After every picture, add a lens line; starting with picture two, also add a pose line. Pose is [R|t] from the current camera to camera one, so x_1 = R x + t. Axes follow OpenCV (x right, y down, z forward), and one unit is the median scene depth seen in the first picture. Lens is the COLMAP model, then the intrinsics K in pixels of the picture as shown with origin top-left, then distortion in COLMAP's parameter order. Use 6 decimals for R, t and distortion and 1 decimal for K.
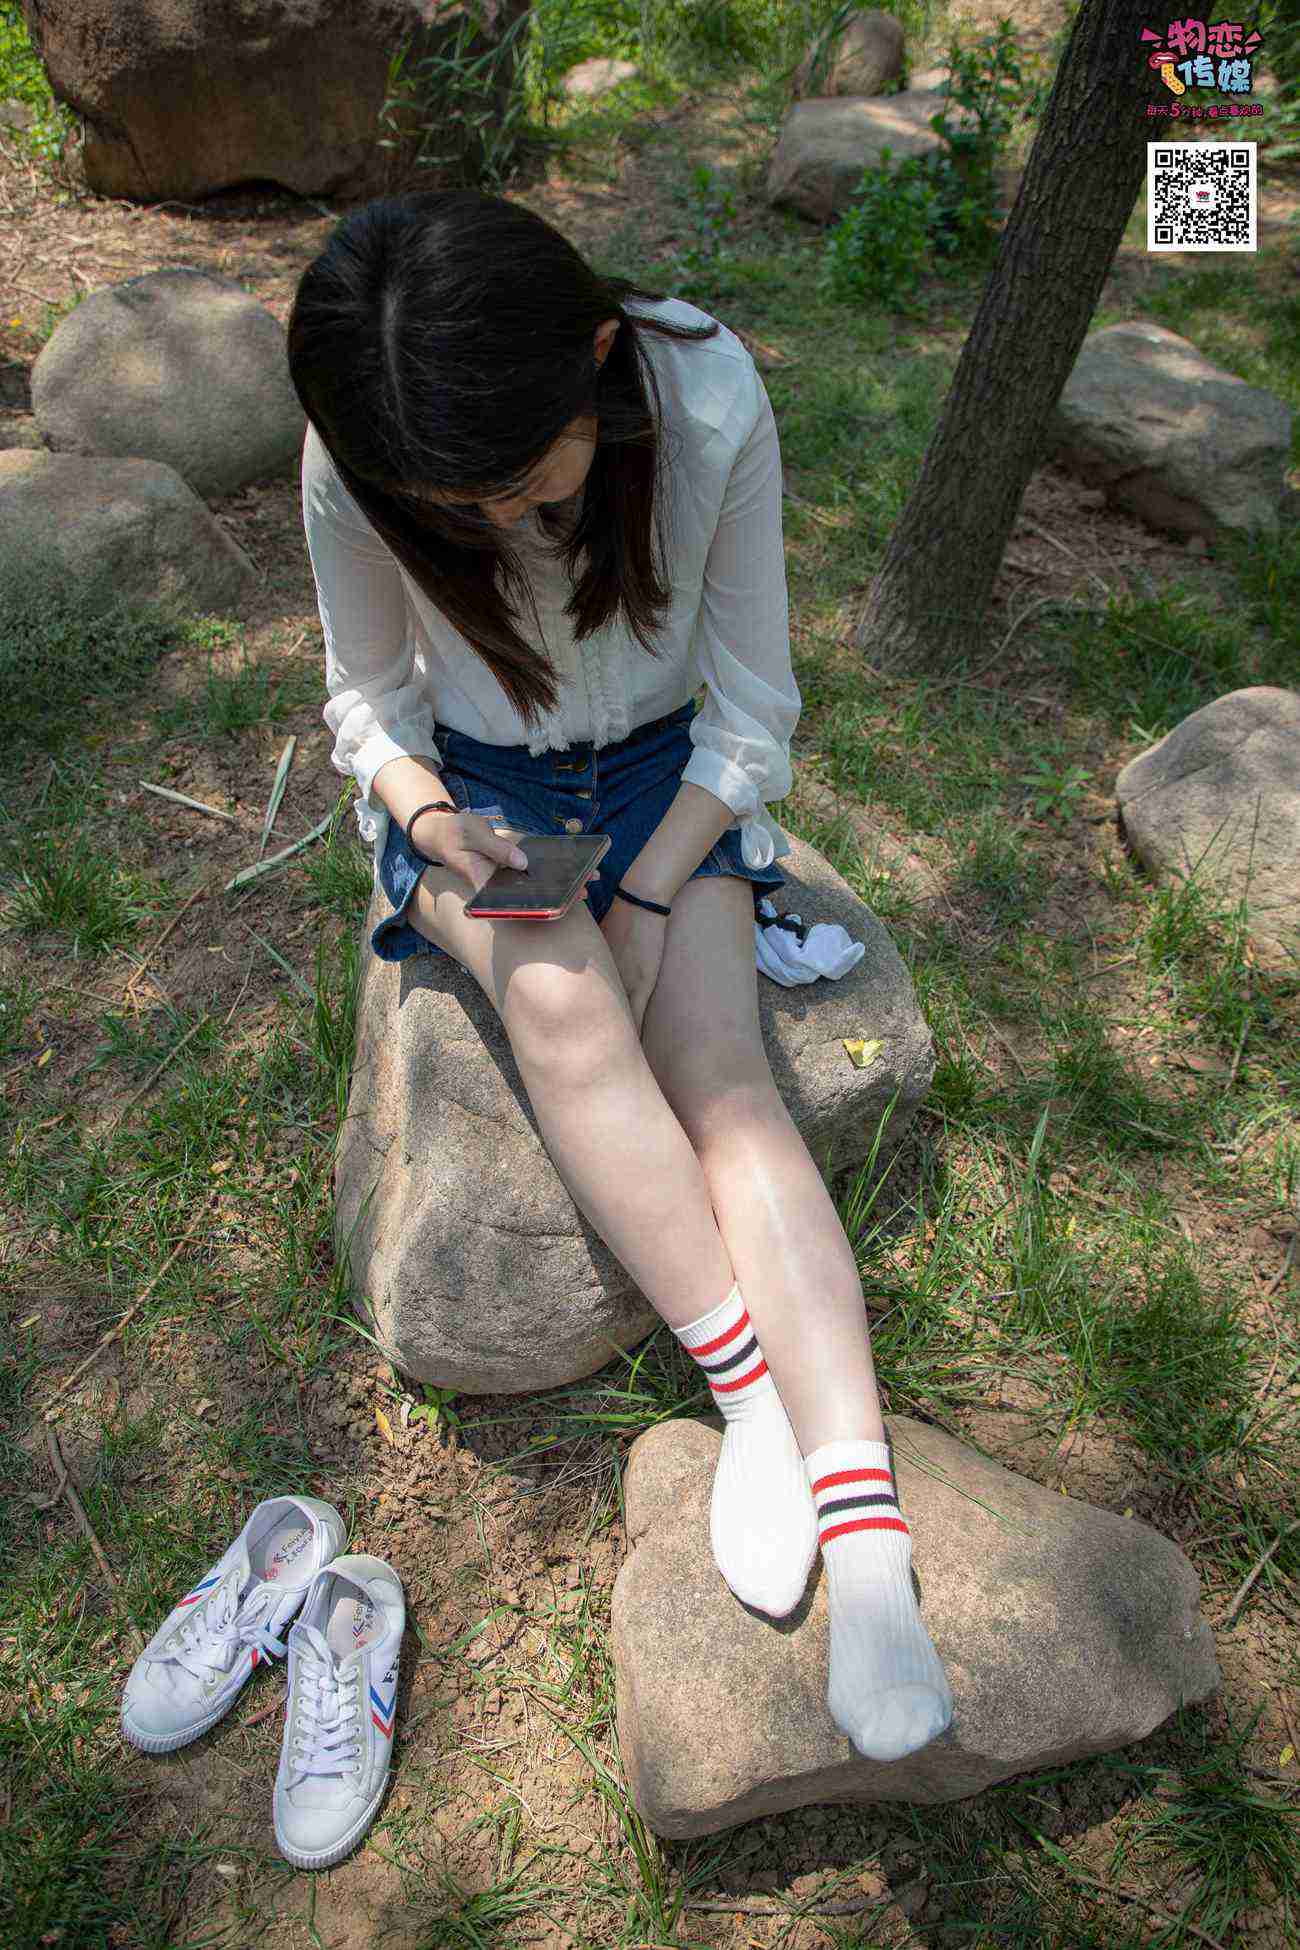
lens RADIAL K [[1381.4, 0, 638.5], [0, 1381.4, 990.4], [0, 0, 1]] dist [-0.071830, 0.039093]
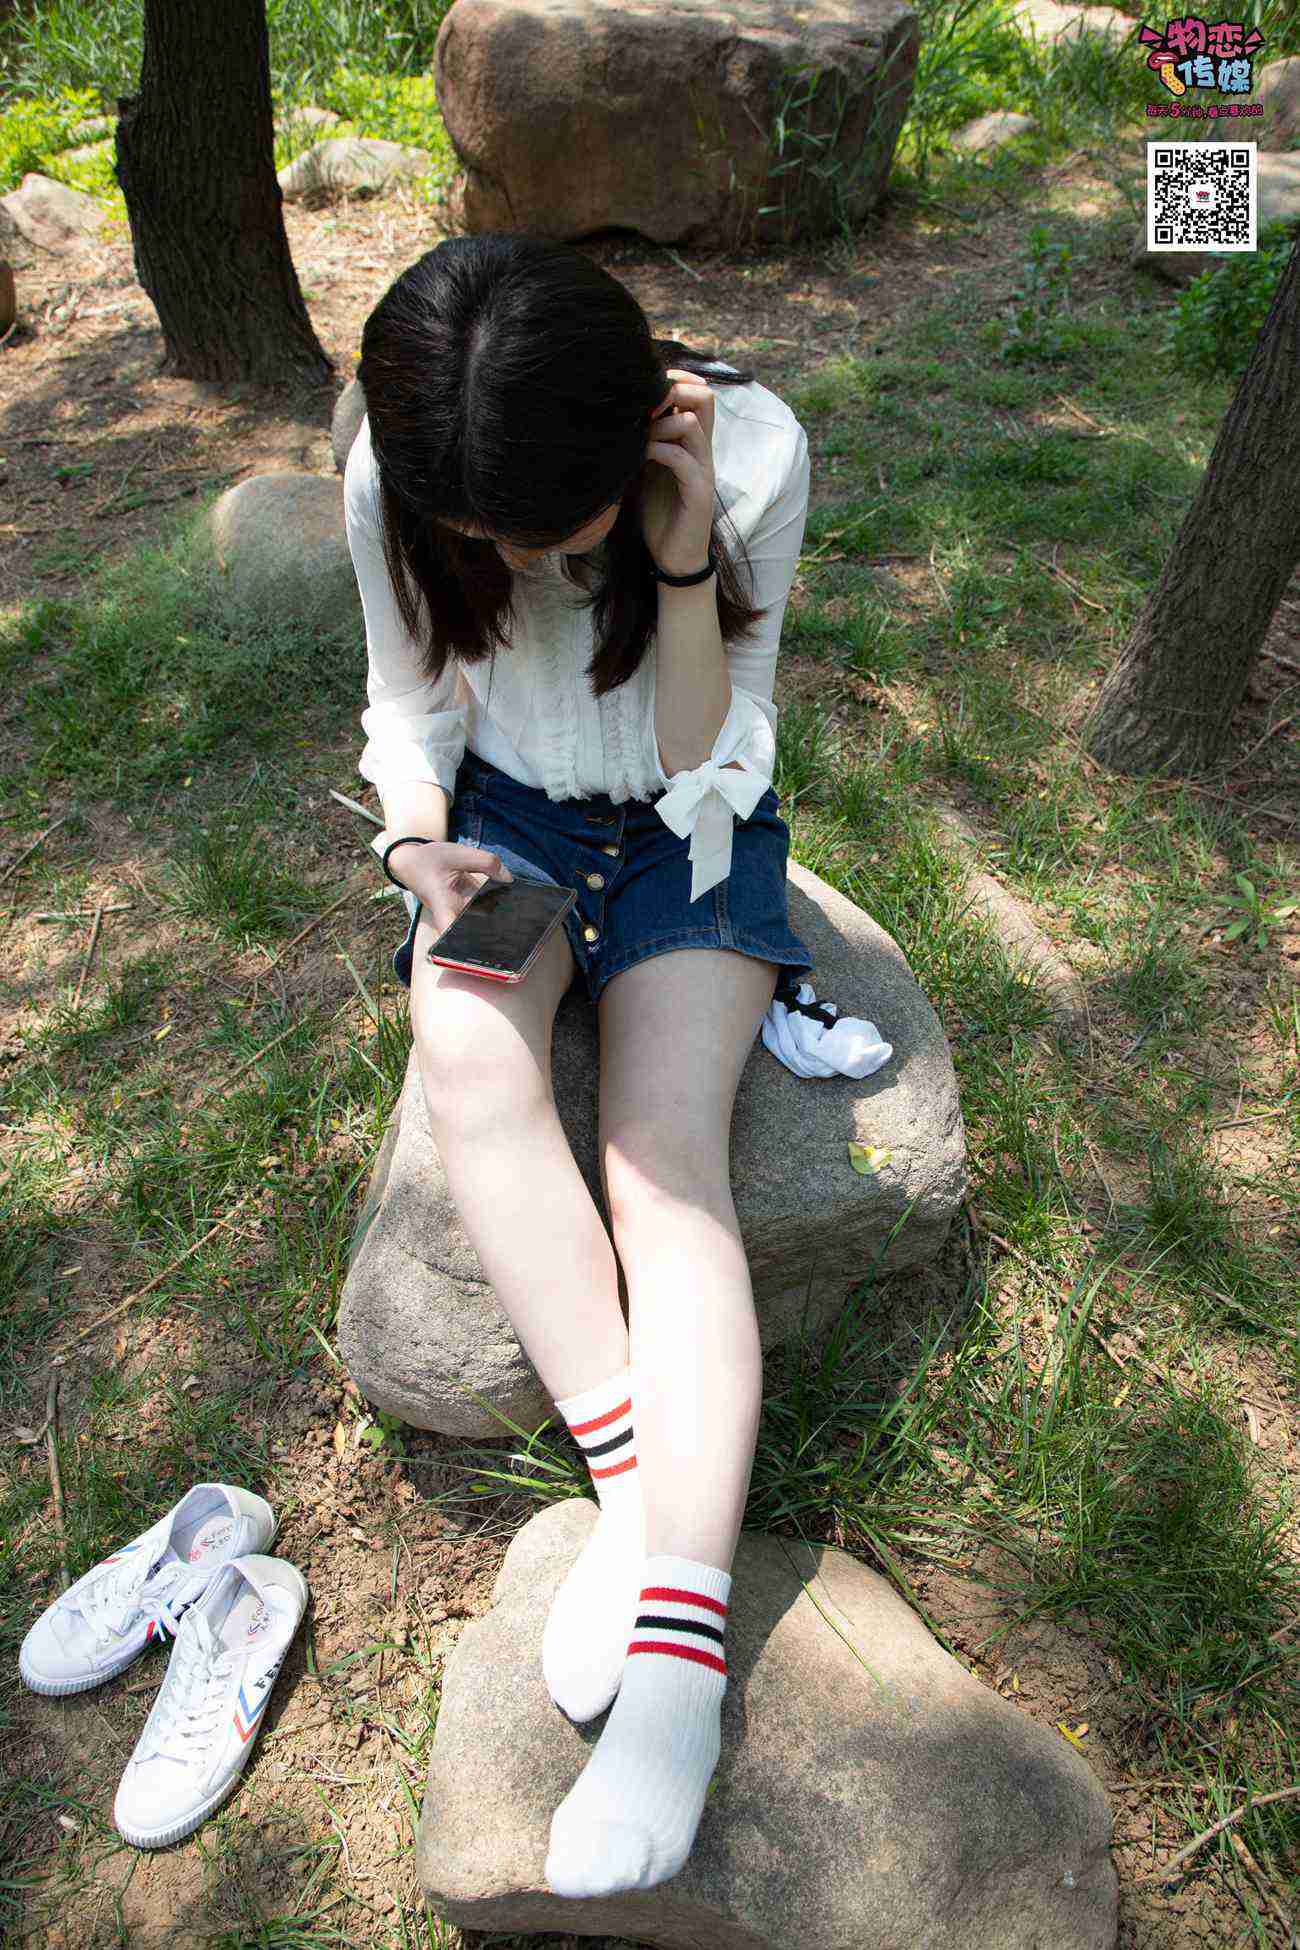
lens RADIAL K [[1413.3, 0, 628.7], [0, 1413.3, 988.5], [0, 0, 1]] dist [-0.063824, 0.040210]
pose [[0.956727, 0.146684, -0.251313, 0.227386], [-0.156675, 0.987446, -0.020107, -0.024526], [0.245208, 0.058611, 0.967697, 0.027088]]
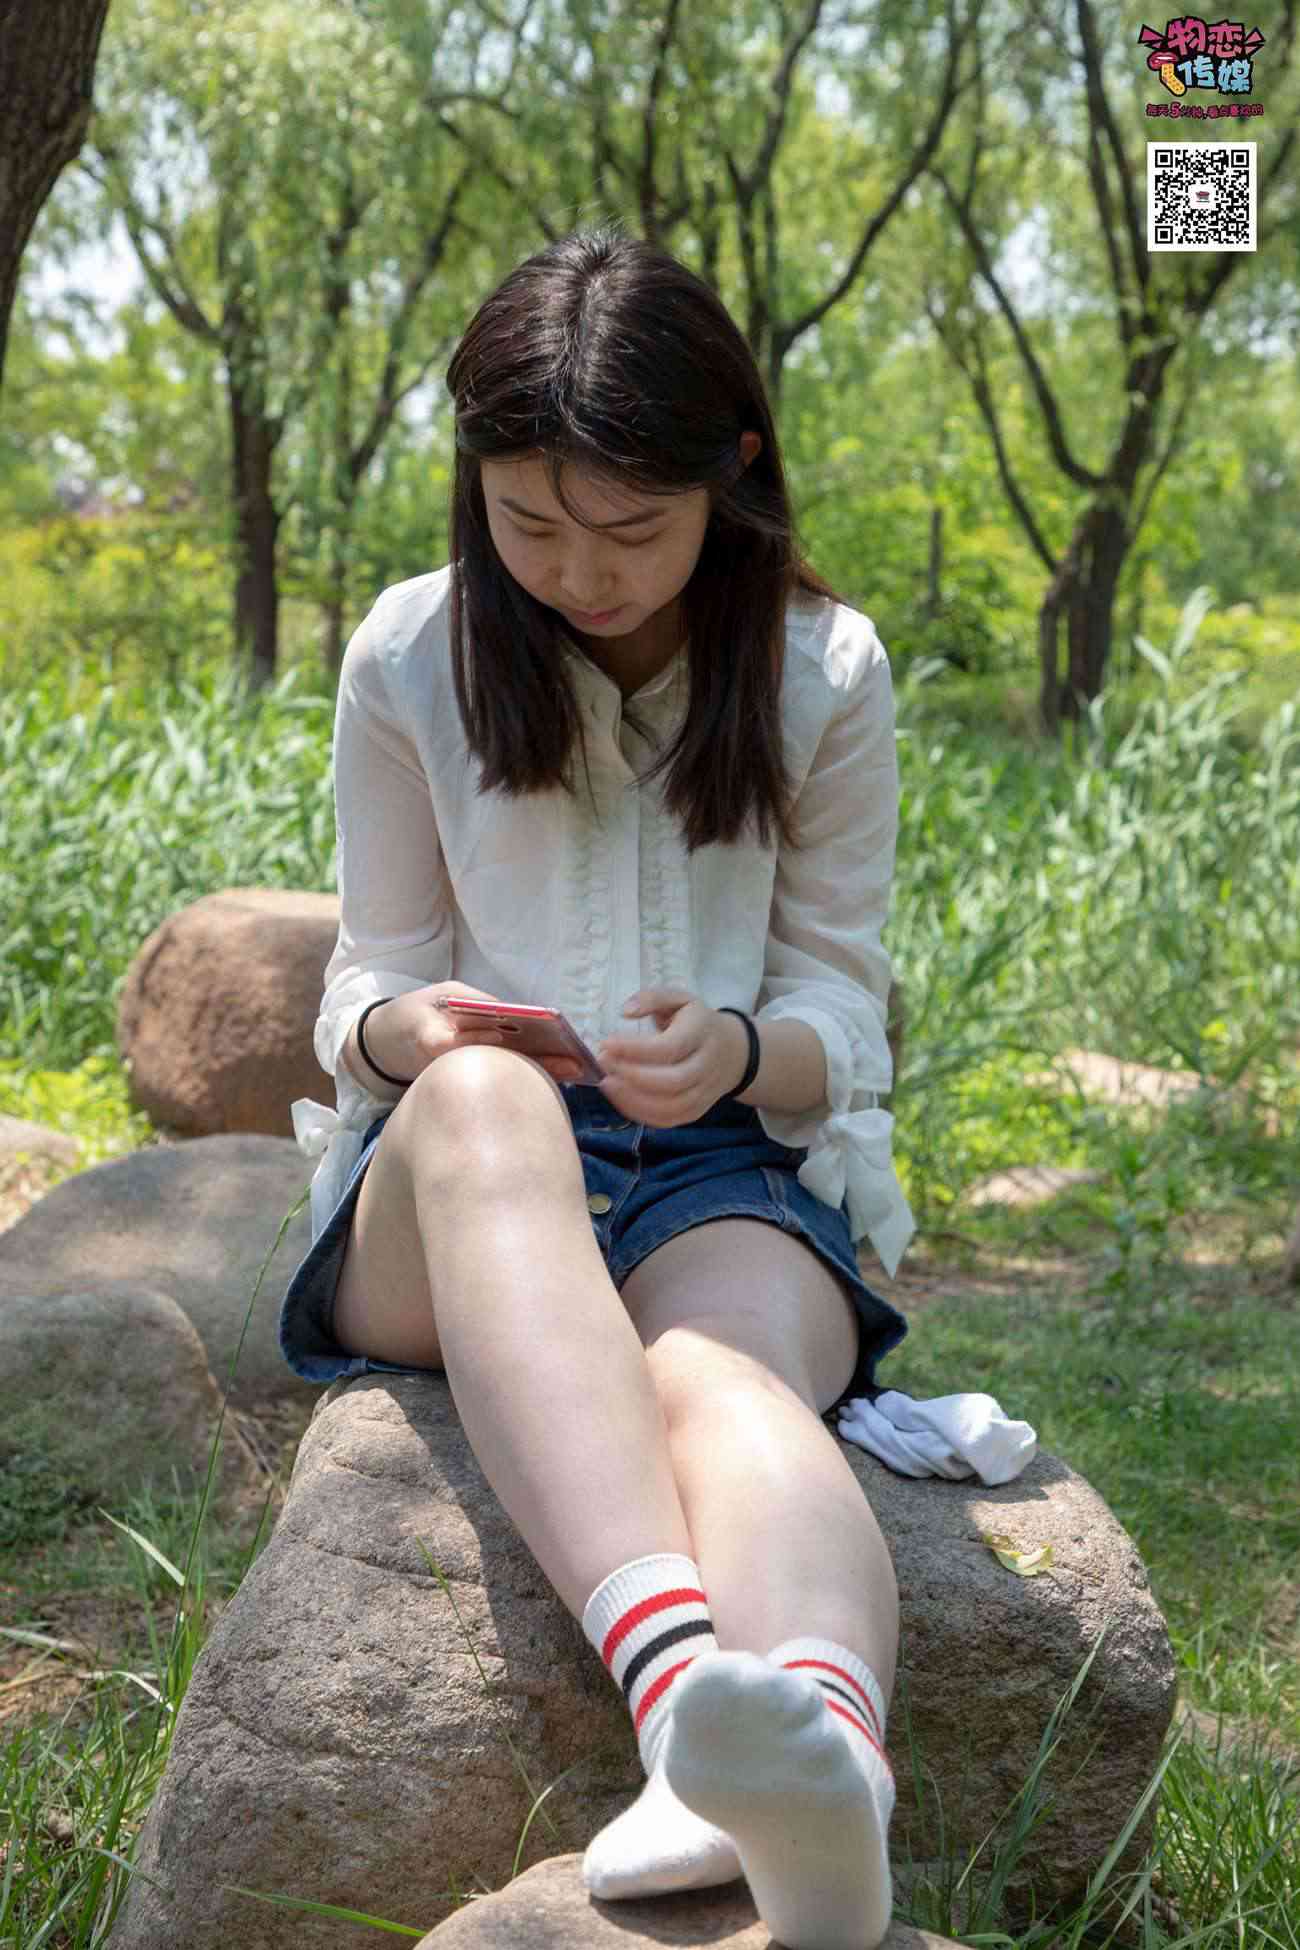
lens RADIAL K [[3199.0, 0, 650.0], [0, 3199.0, 975.0], [0, 0, 1]] dist [0.232773, -0.039102]
pose [[0.981109, 0.015054, -0.192869, 0.271717], [-0.145962, 0.711915, -0.686930, 0.856069], [0.126965, 0.702105, 0.700663, -0.199097]]
